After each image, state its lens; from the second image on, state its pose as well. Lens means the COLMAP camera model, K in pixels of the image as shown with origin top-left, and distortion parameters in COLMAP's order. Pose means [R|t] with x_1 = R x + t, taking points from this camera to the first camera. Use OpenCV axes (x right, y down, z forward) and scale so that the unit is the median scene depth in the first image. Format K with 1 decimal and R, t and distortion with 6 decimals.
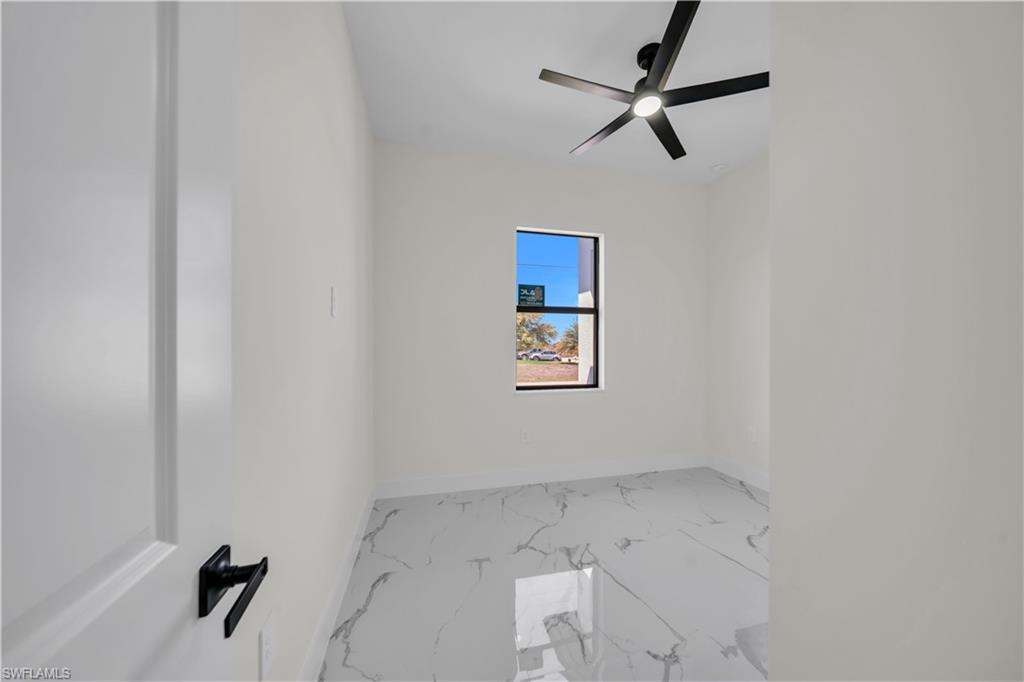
lens RADIAL K [[353.6, 0, 511.8], [0, 353.6, 346.9], [0, 0, 1]] dist [-0.000782, -0.000501]
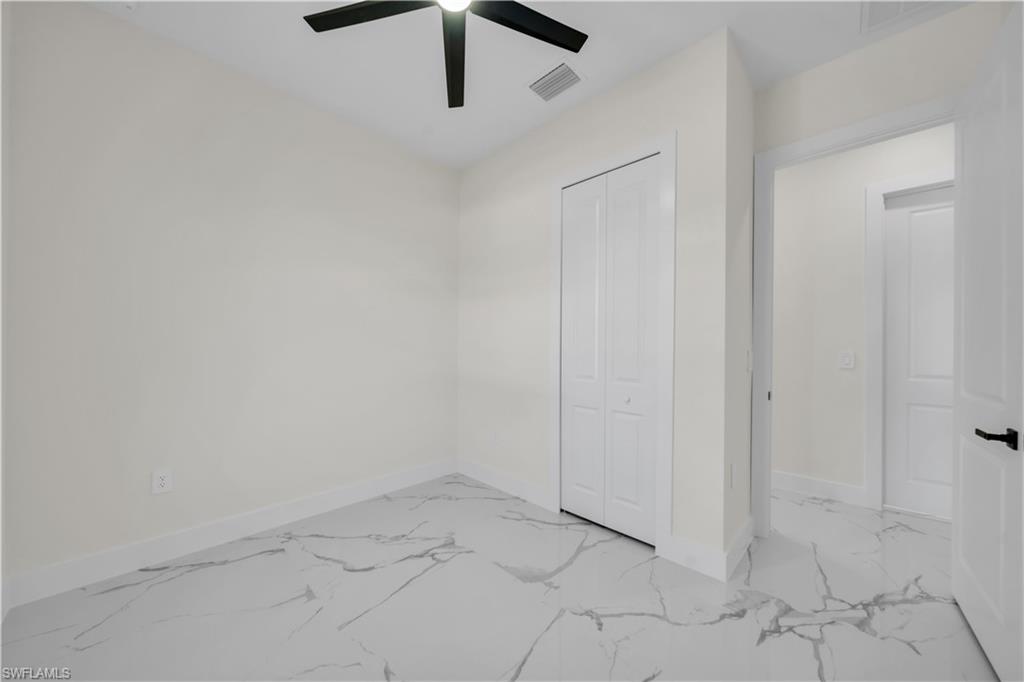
lens RADIAL K [[353.6, 0, 511.8], [0, 353.6, 346.9], [0, 0, 1]] dist [-0.000782, -0.000501]
pose [[-0.522381, -0.003672, 0.852704, -0.164087], [-0.007396, 0.999973, -0.000225, 0.007864], [-0.852680, -0.006424, -0.522394, 0.777689]]
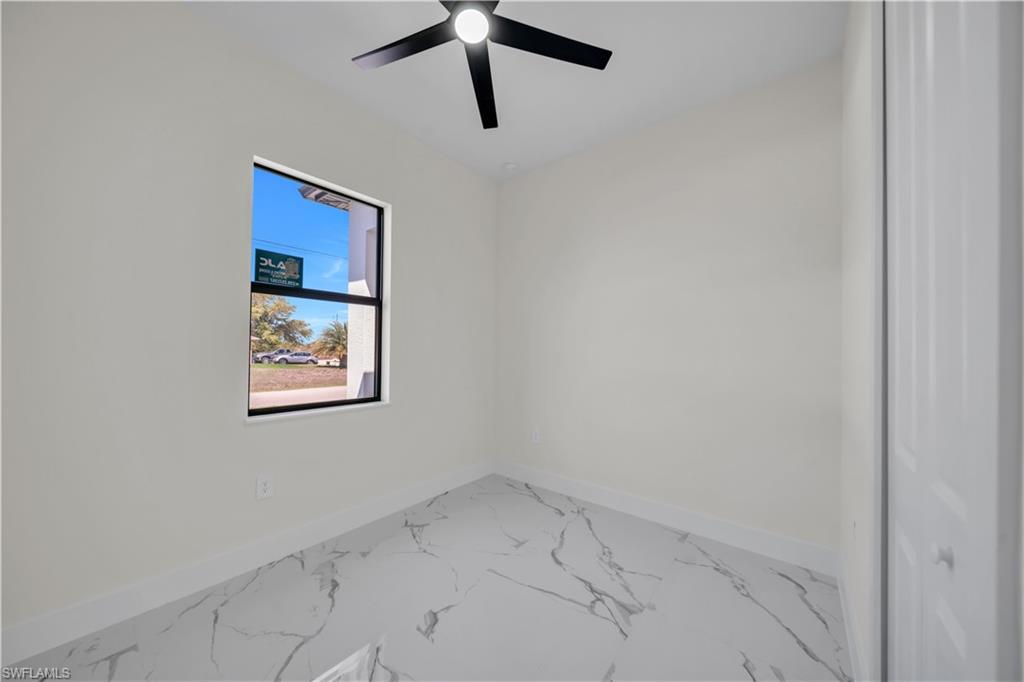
lens RADIAL K [[353.6, 0, 511.8], [0, 353.6, 346.9], [0, 0, 1]] dist [-0.000782, -0.000501]
pose [[0.800297, 0.014302, 0.599434, 0.009000], [-0.011498, 0.999898, -0.008506, 0.000521], [-0.599494, -0.000085, 0.800379, 0.219207]]
